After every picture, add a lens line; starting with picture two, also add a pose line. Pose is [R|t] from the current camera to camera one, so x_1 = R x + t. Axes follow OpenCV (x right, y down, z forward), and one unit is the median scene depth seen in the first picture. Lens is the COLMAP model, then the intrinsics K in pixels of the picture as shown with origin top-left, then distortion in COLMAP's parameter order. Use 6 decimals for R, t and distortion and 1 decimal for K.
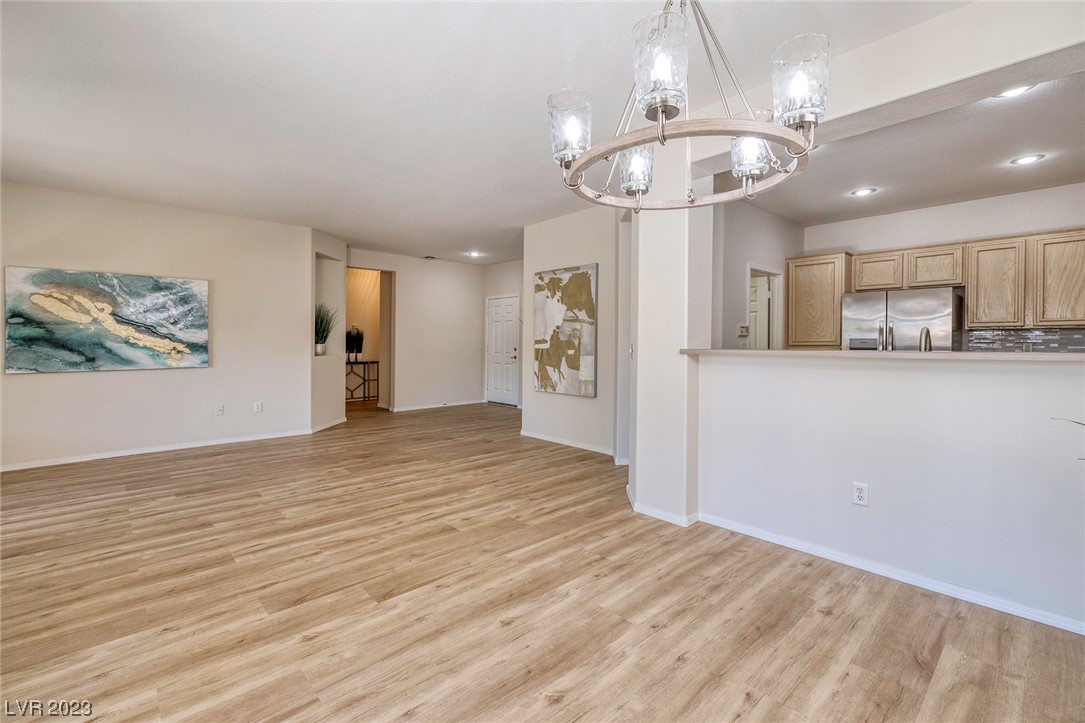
lens RADIAL K [[459.7, 0, 547.9], [0, 459.7, 340.9], [0, 0, 1]] dist [-0.002279, 0.000657]
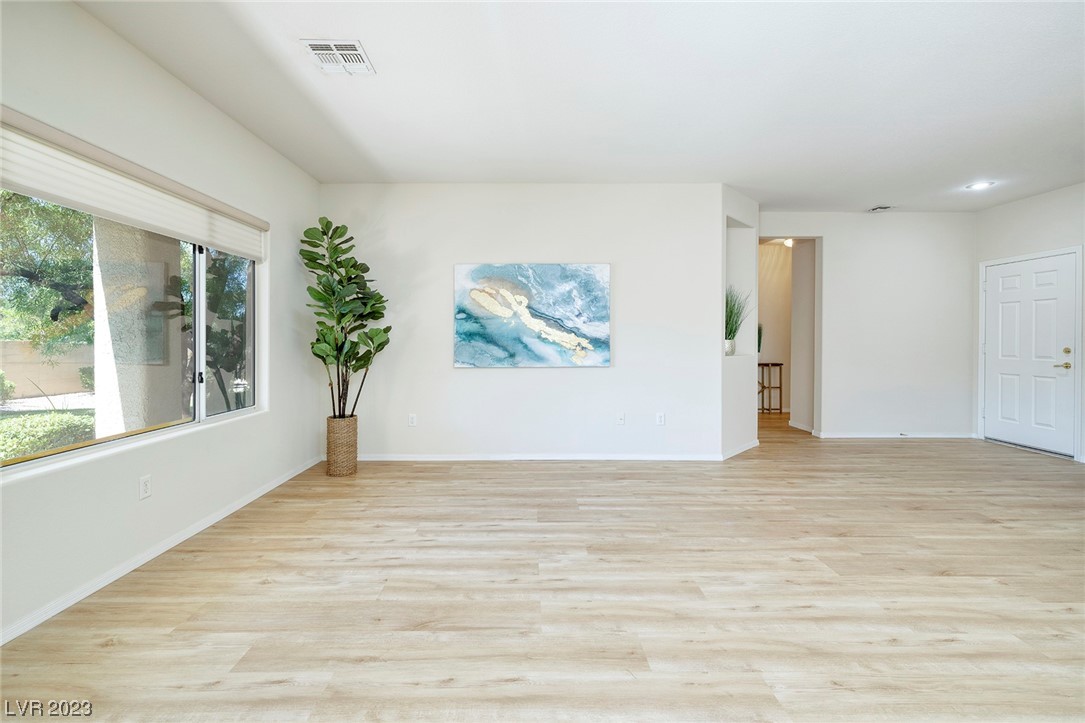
lens RADIAL K [[459.7, 0, 539.9], [0, 459.7, 341.6], [0, 0, 1]] dist [-0.002279, 0.000657]
pose [[0.733052, 0.004858, -0.680155, -0.292505], [0.000667, 0.999969, 0.007860, 0.004279], [0.680172, -0.006215, 0.733026, 0.328717]]
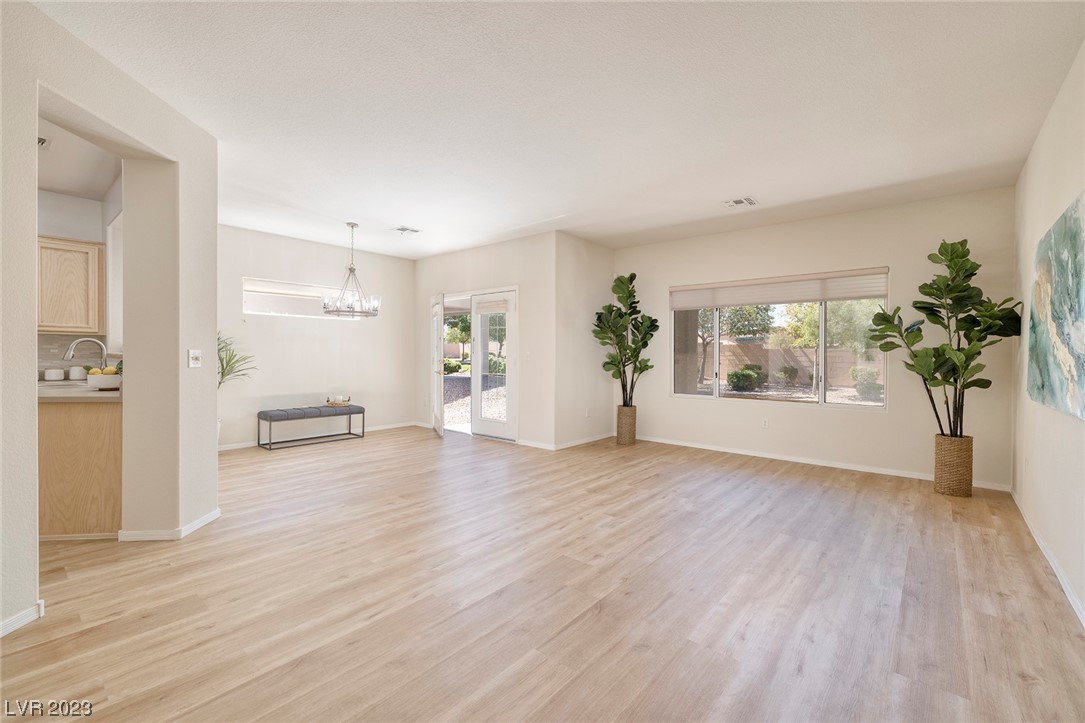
lens RADIAL K [[459.7, 0, 548.3], [0, 459.7, 361.2], [0, 0, 1]] dist [-0.002279, 0.000657]
pose [[-0.993492, -0.005341, -0.113779, -0.302666], [-0.007240, 0.999841, 0.016287, 0.001837], [0.113674, 0.017005, -0.993373, 1.500570]]
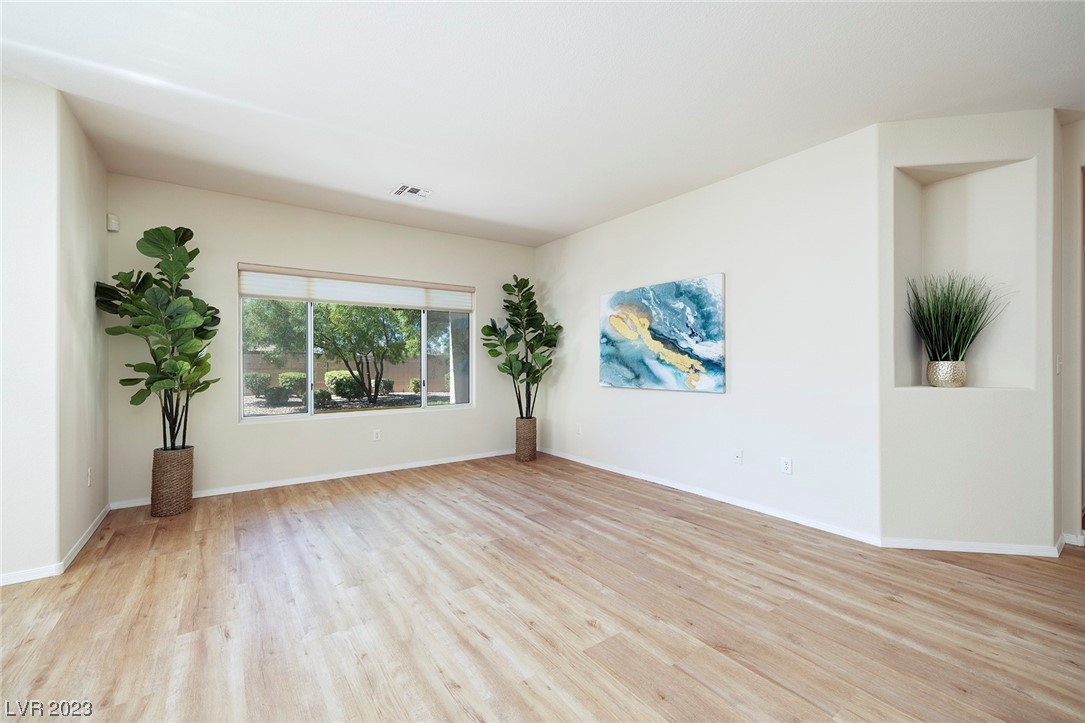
lens RADIAL K [[459.7, 0, 554.5], [0, 459.7, 354.7], [0, 0, 1]] dist [-0.002279, 0.000657]
pose [[-0.123813, -0.014982, -0.992193, 0.016204], [0.004254, 0.999869, -0.015629, 0.008231], [0.992297, -0.006156, -0.123733, 0.942370]]
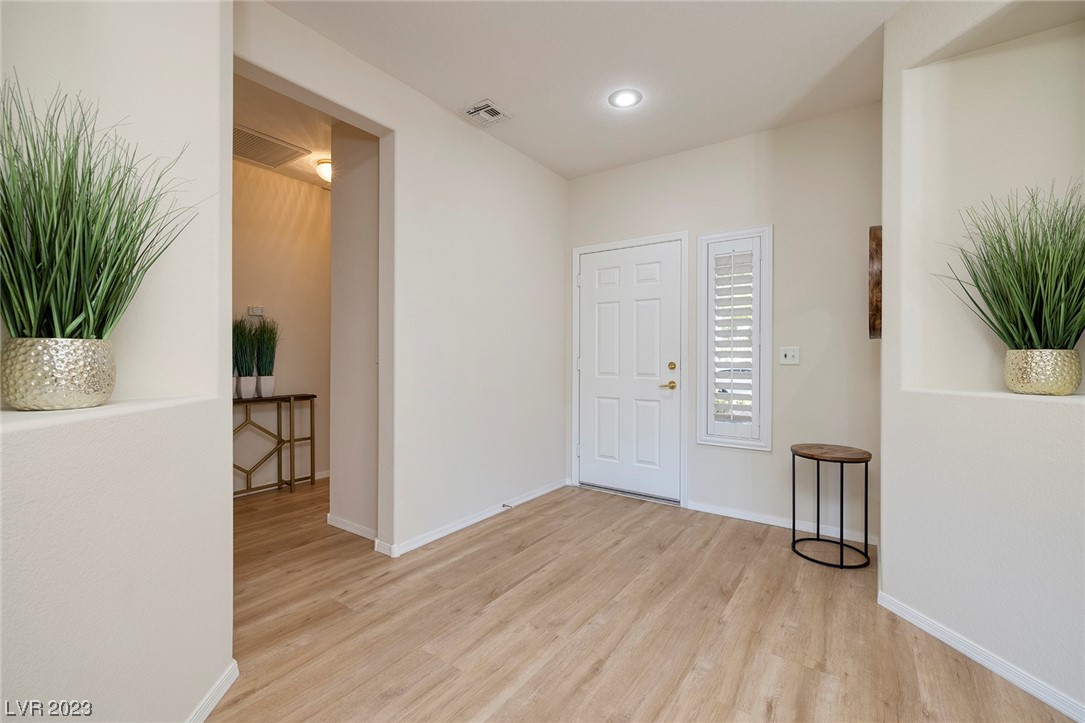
lens RADIAL K [[459.7, 0, 532.5], [0, 459.7, 364.9], [0, 0, 1]] dist [-0.002279, 0.000657]
pose [[0.985082, -0.000531, 0.172084, -0.496636], [-0.002179, 0.999877, 0.015559, 0.019709], [-0.172071, -0.015702, 0.984959, 1.116416]]
